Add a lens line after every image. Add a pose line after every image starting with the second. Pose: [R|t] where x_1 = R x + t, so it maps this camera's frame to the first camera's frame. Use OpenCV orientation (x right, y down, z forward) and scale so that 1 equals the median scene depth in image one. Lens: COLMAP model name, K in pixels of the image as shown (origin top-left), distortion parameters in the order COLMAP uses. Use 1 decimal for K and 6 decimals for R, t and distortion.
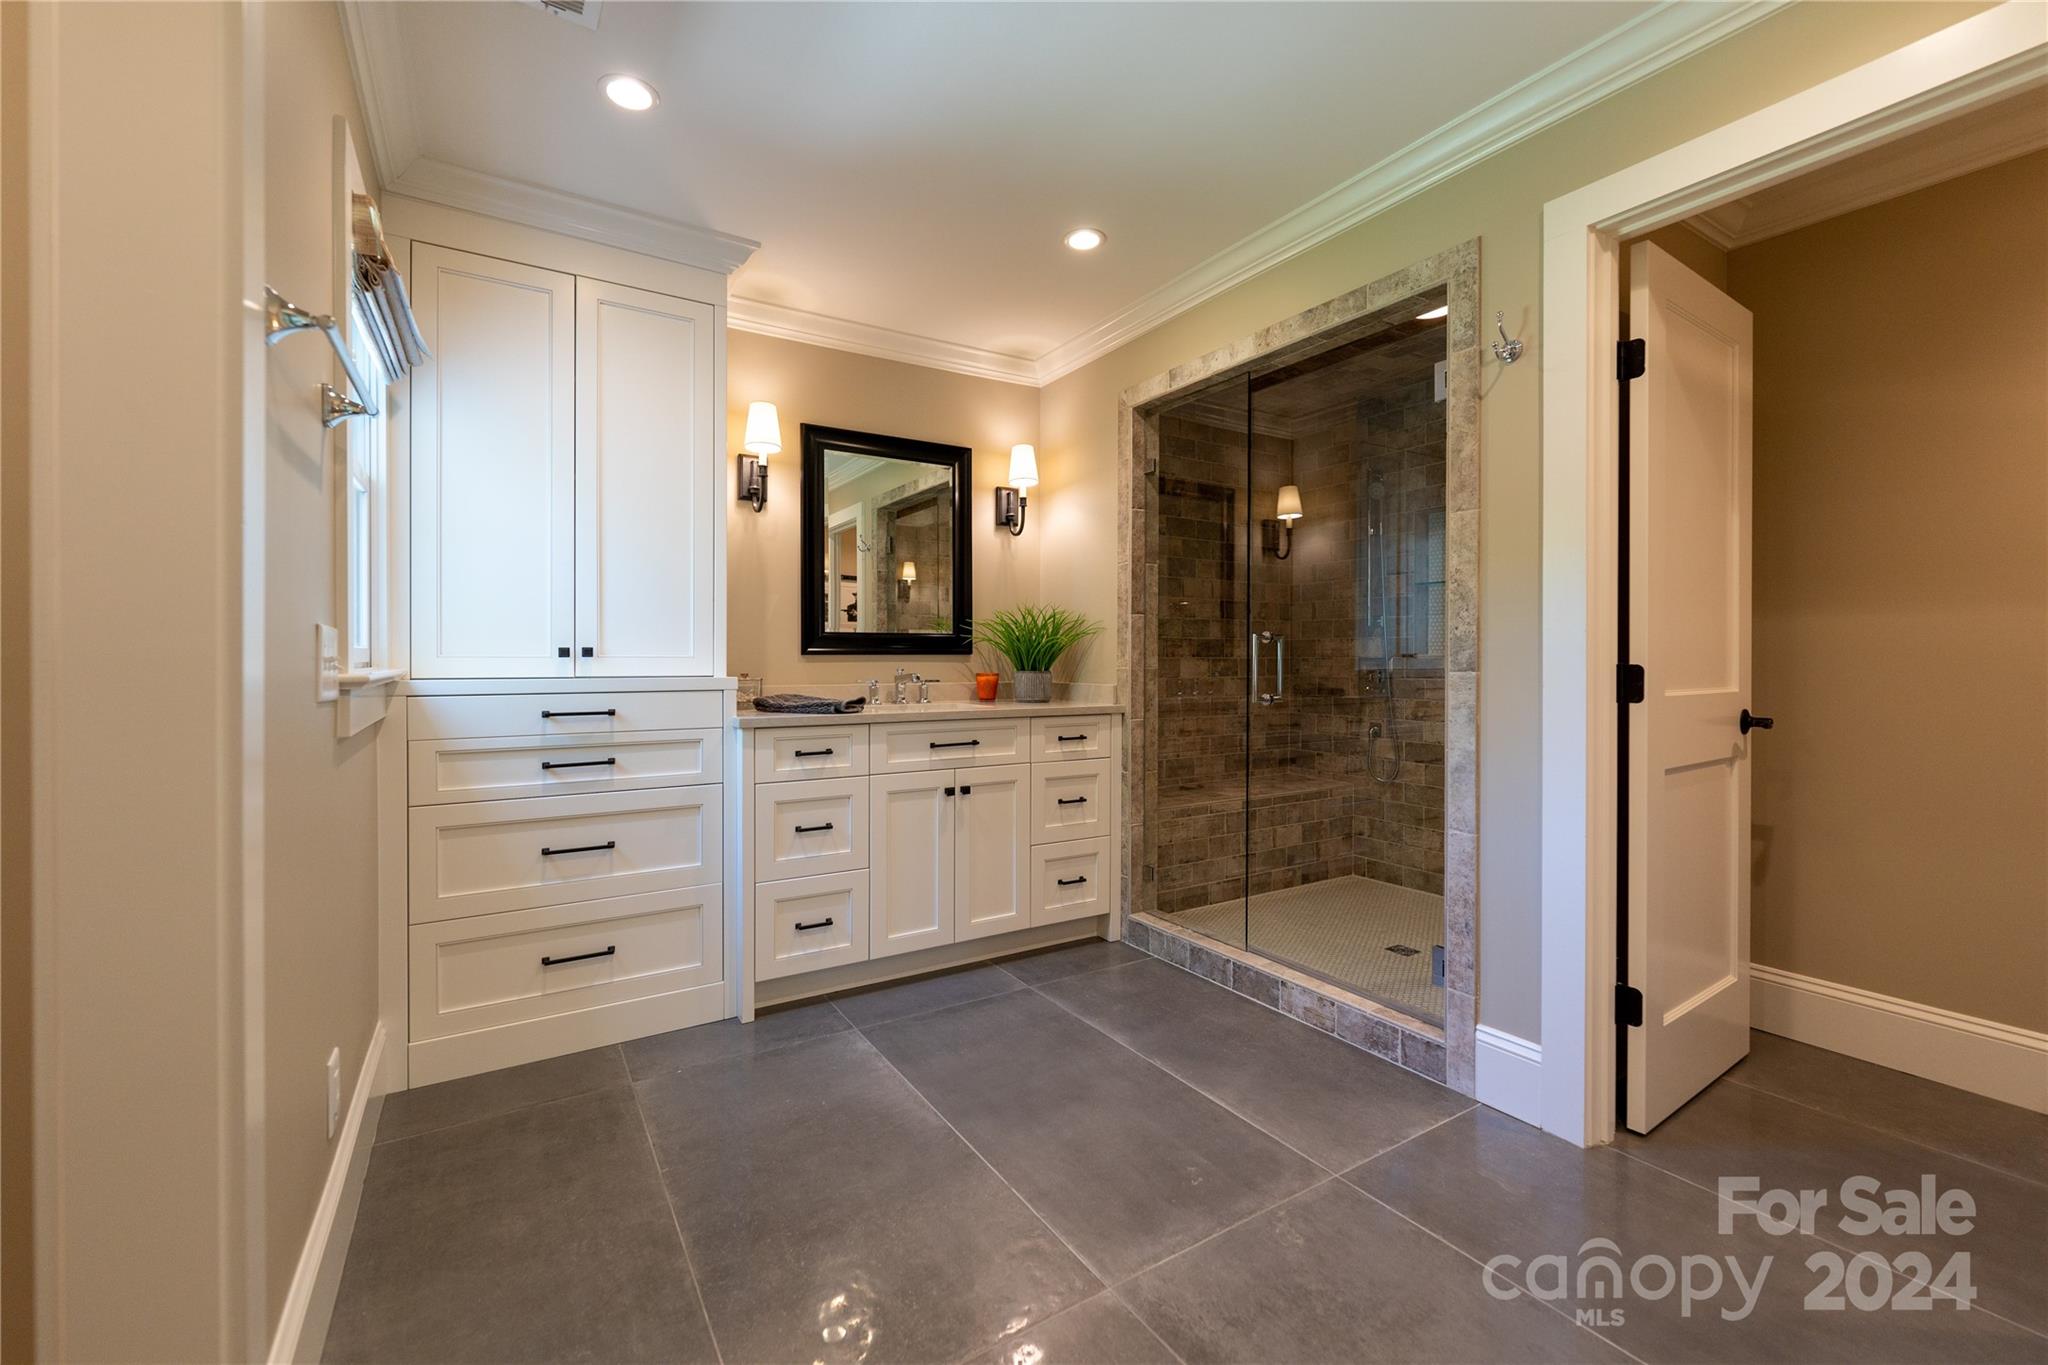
lens RADIAL K [[835.8, 0, 1022.2], [0, 835.8, 684.3], [0, 0, 1]] dist [-0.004766, -0.000343]
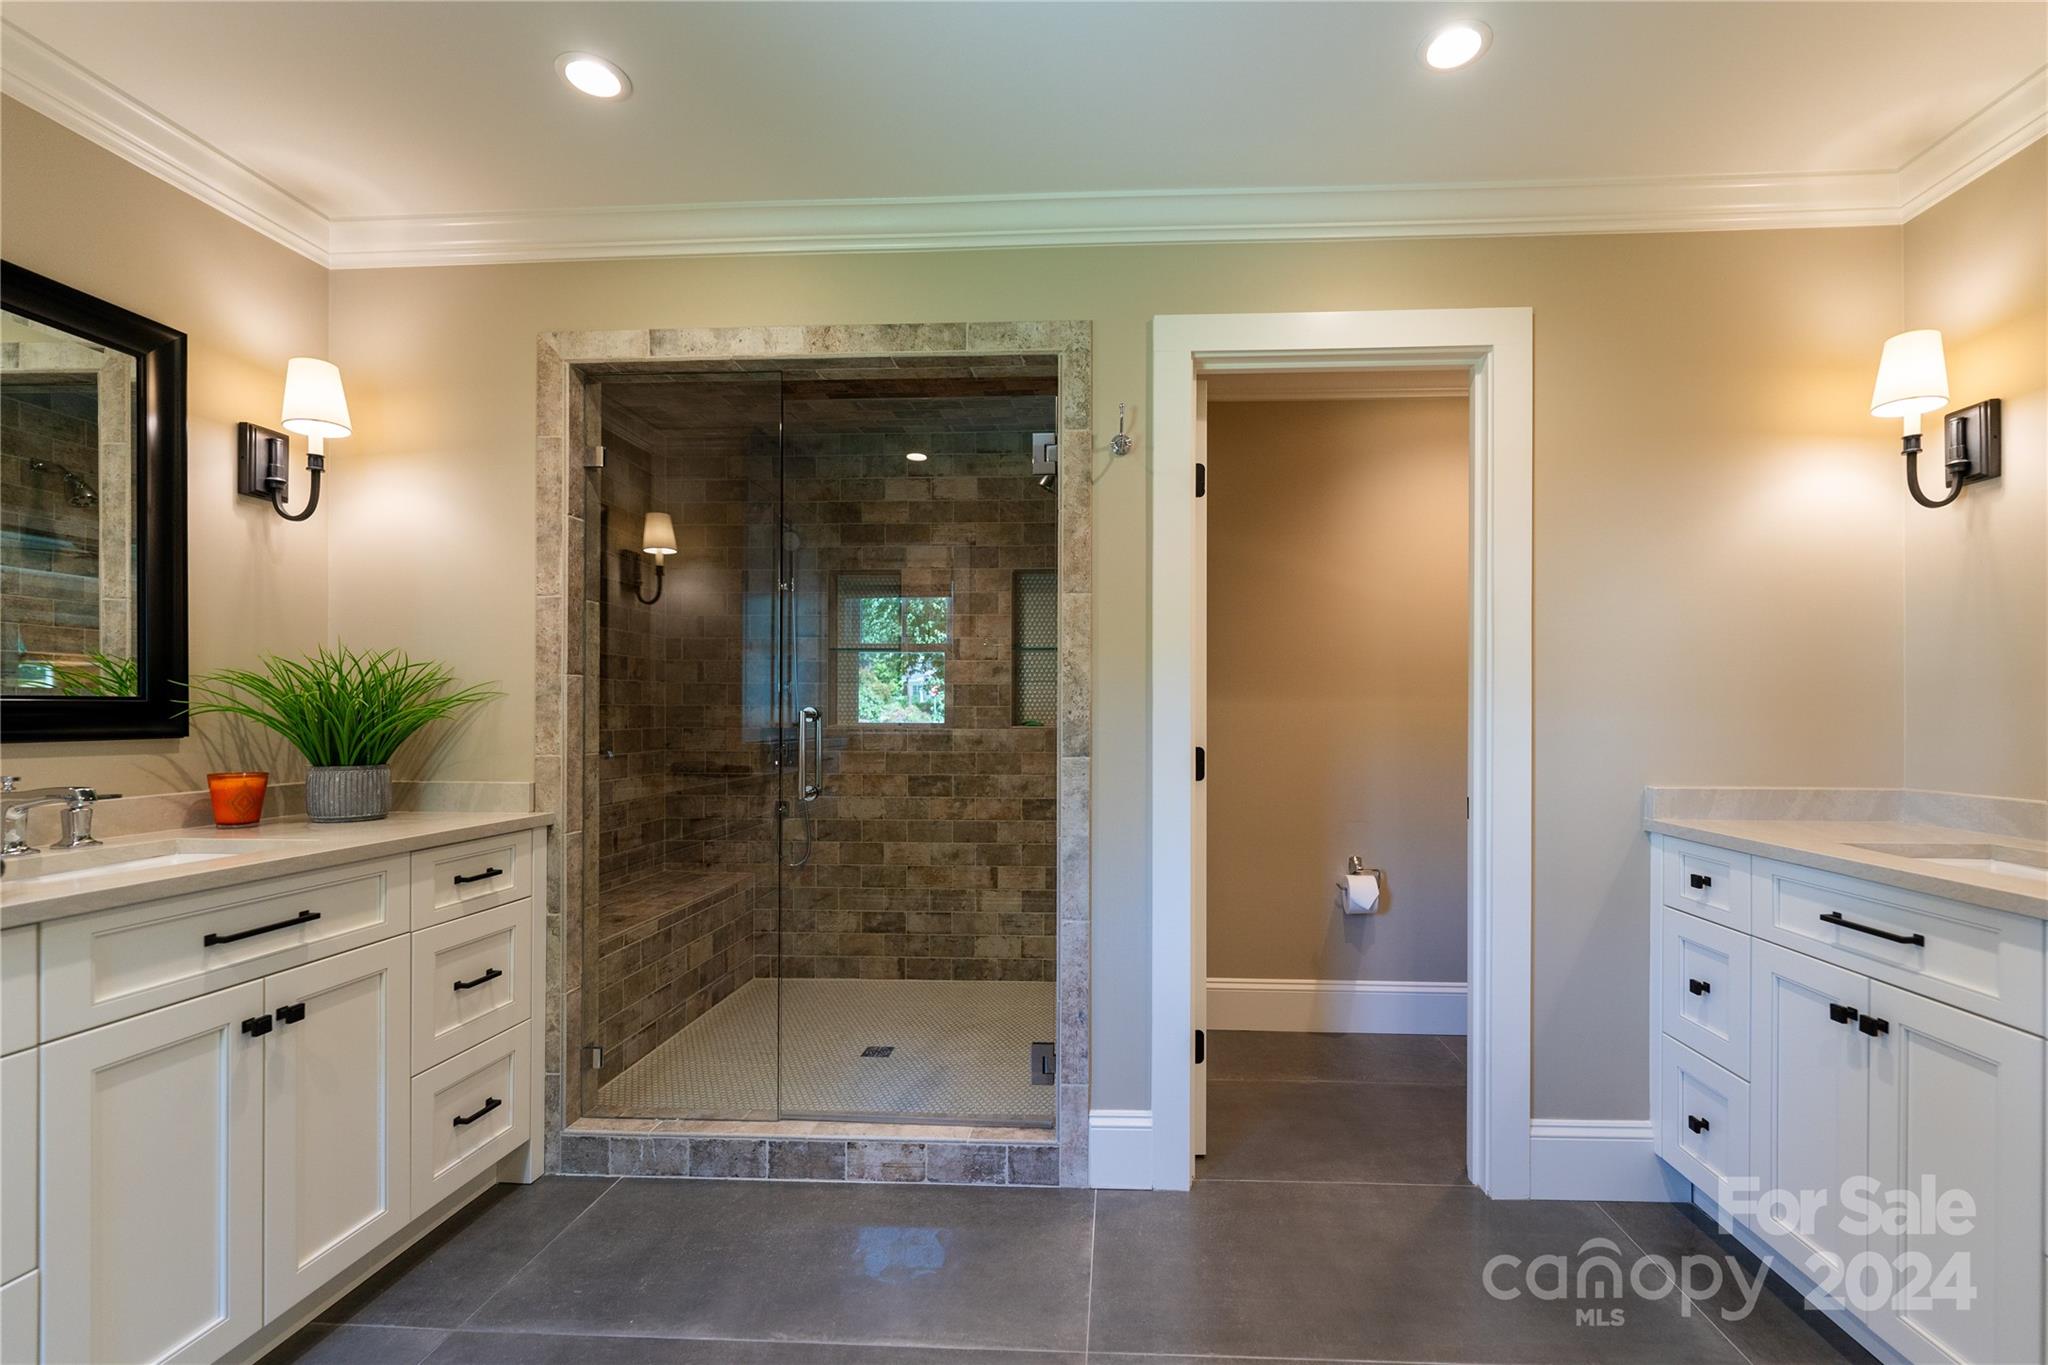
lens RADIAL K [[877.1, 0, 1085.9], [0, 877.1, 724.9], [0, 0, 1]] dist [-0.001389, -0.000391]
pose [[0.566814, -0.010746, 0.823776, -0.234224], [0.022086, 0.999754, -0.002155, -0.037425], [-0.823550, 0.019415, 0.566912, 0.303418]]
